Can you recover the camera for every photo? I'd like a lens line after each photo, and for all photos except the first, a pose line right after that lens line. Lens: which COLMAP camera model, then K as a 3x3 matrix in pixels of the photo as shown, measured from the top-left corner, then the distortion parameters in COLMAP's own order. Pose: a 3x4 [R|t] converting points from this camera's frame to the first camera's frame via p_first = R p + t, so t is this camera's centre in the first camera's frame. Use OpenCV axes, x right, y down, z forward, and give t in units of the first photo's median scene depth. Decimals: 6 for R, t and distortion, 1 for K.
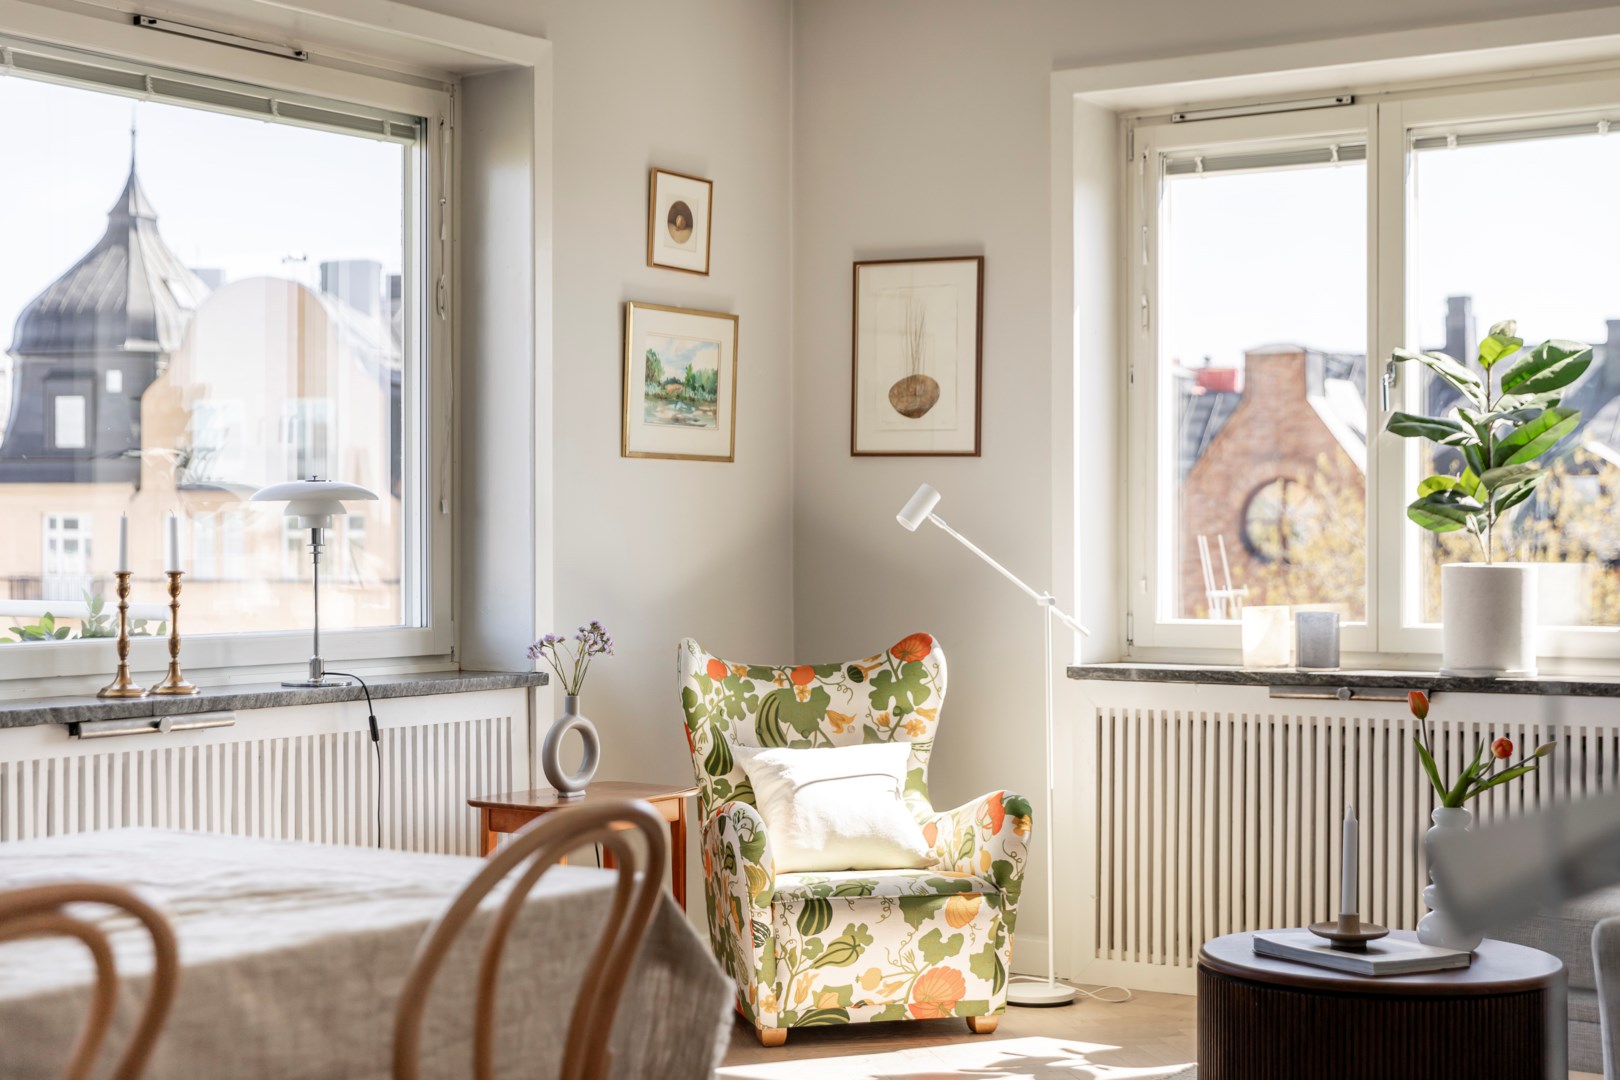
lens RADIAL K [[2570.4, 0, 819.8], [0, 2570.4, 544.6], [0, 0, 1]] dist [0.011789, 0.000000]
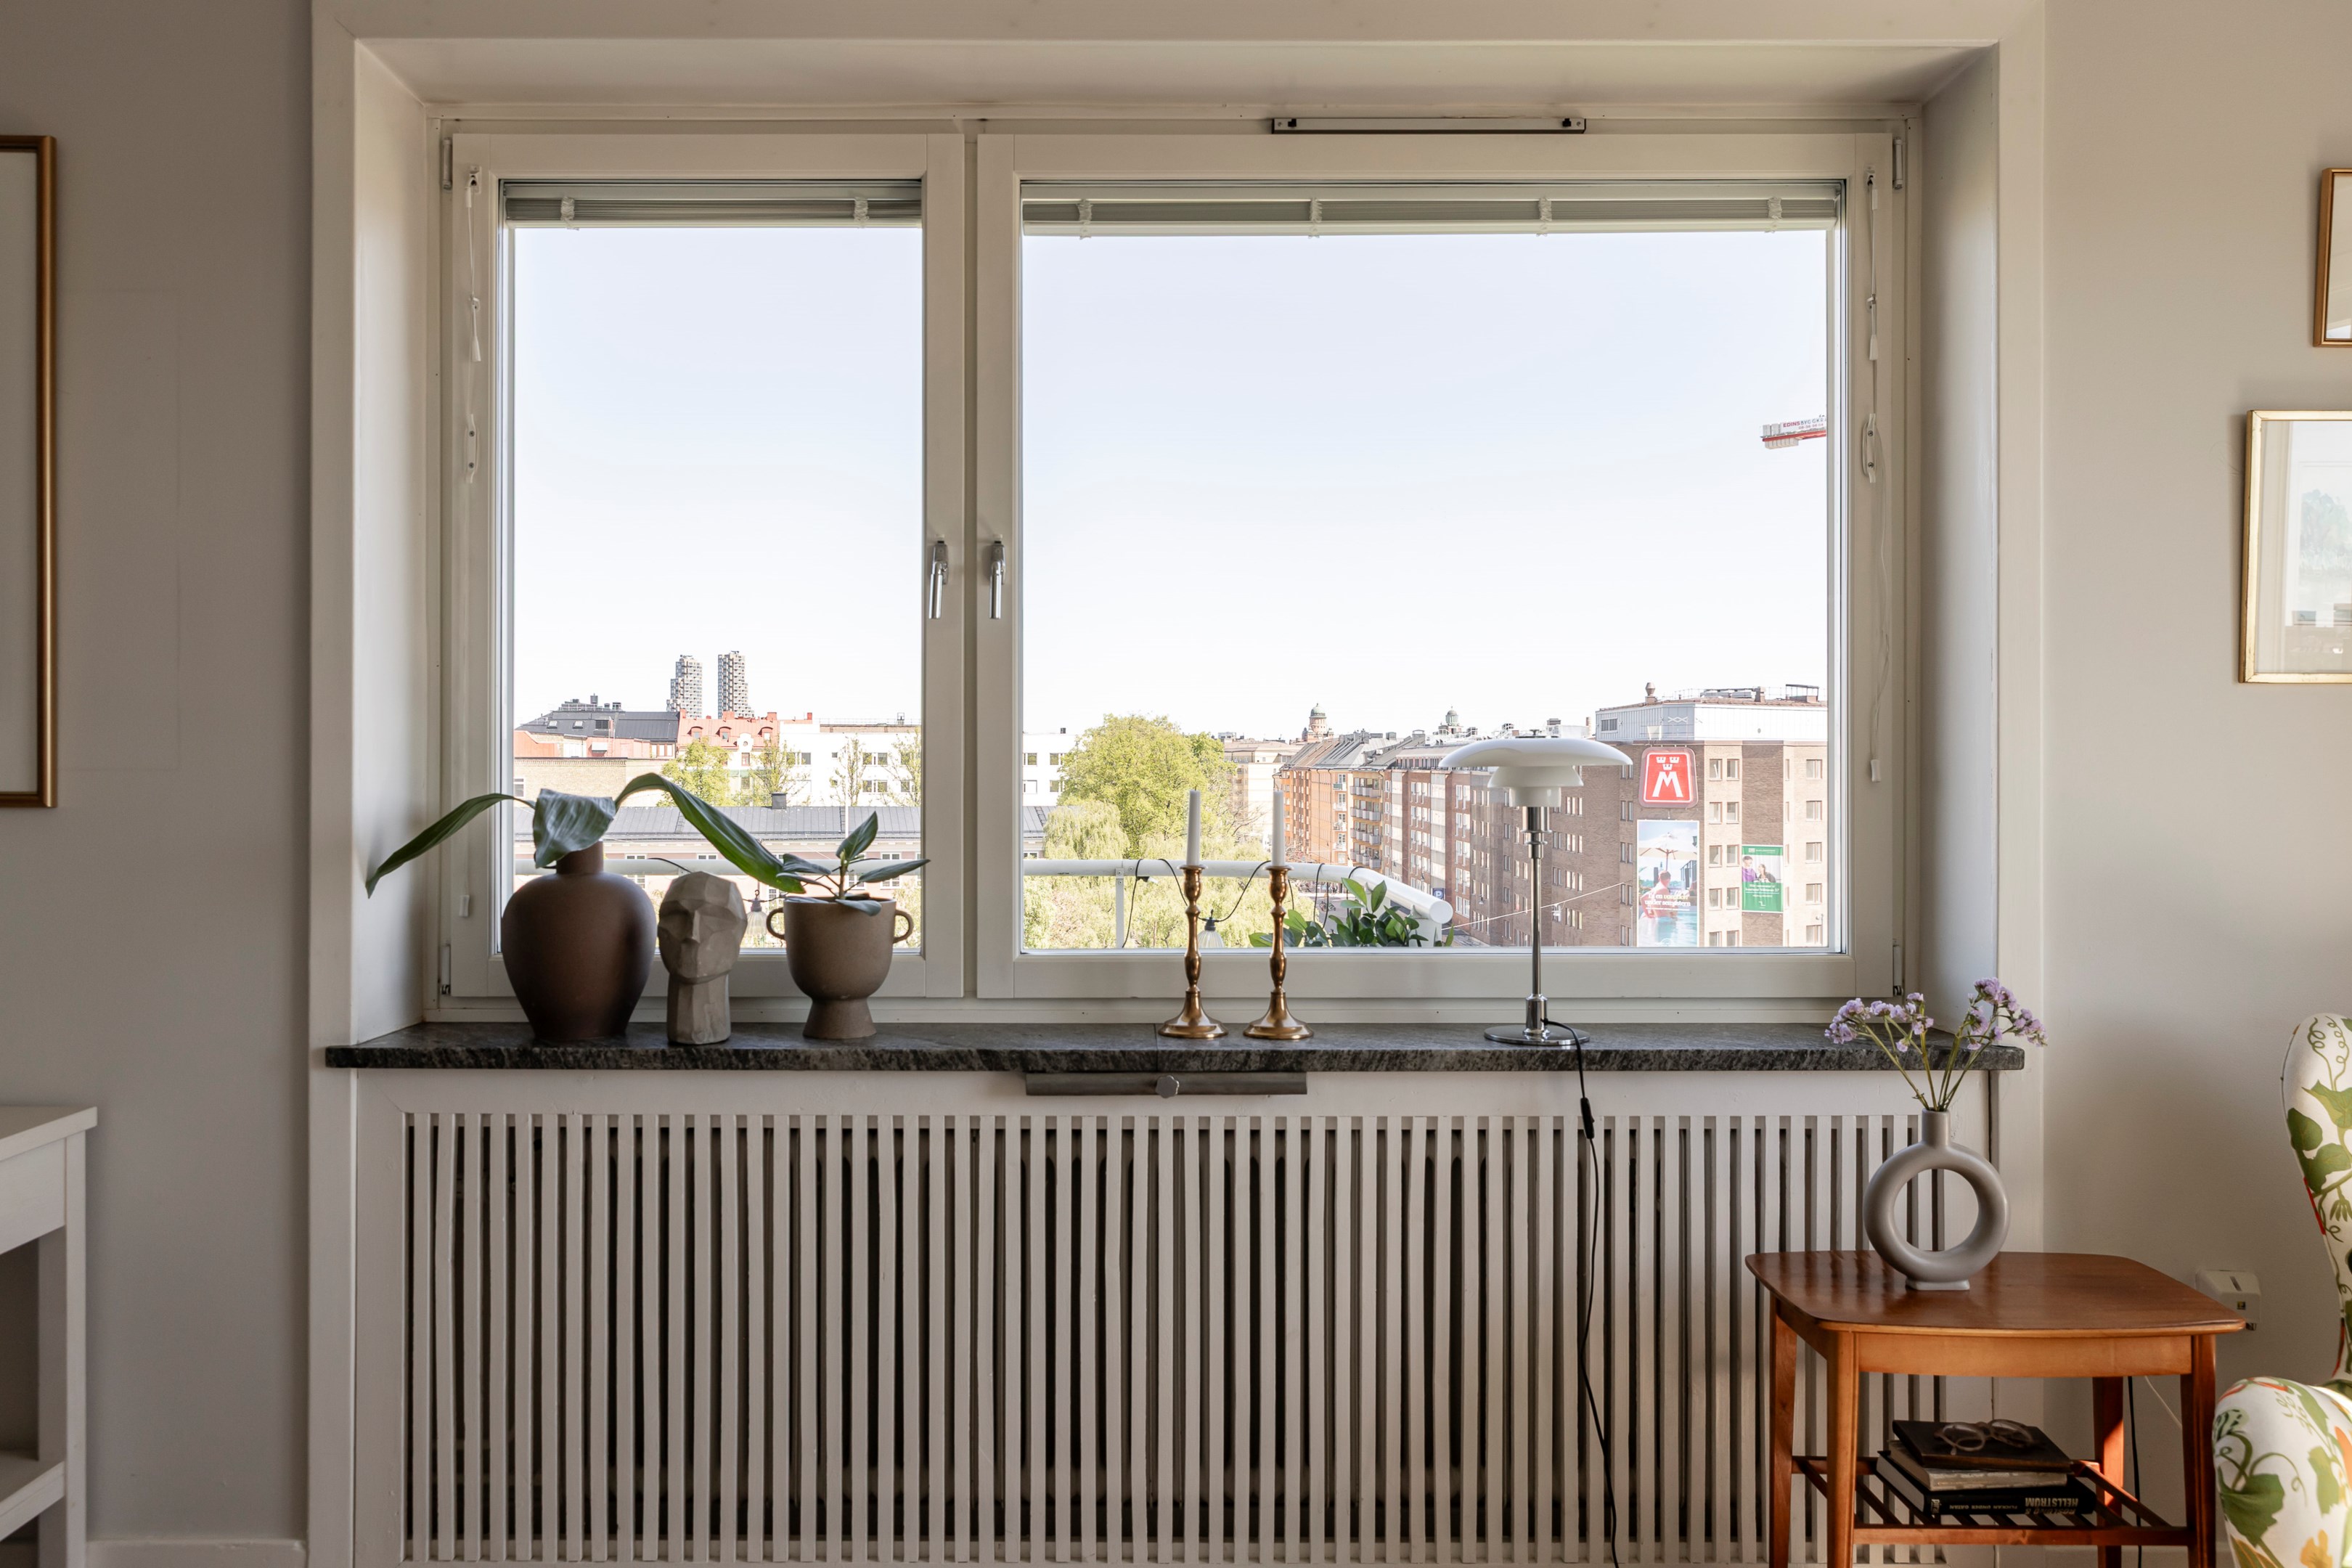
lens RADIAL K [[1751.0, 0, 1159.5], [0, 1751.0, 755.1], [0, 0, 1]] dist [-0.004016, 0.015387]
pose [[0.551461, -0.003099, -0.834195, 0.123473], [-0.003669, 0.999974, -0.006140, -0.015374], [0.834192, 0.006446, 0.551436, 0.608493]]
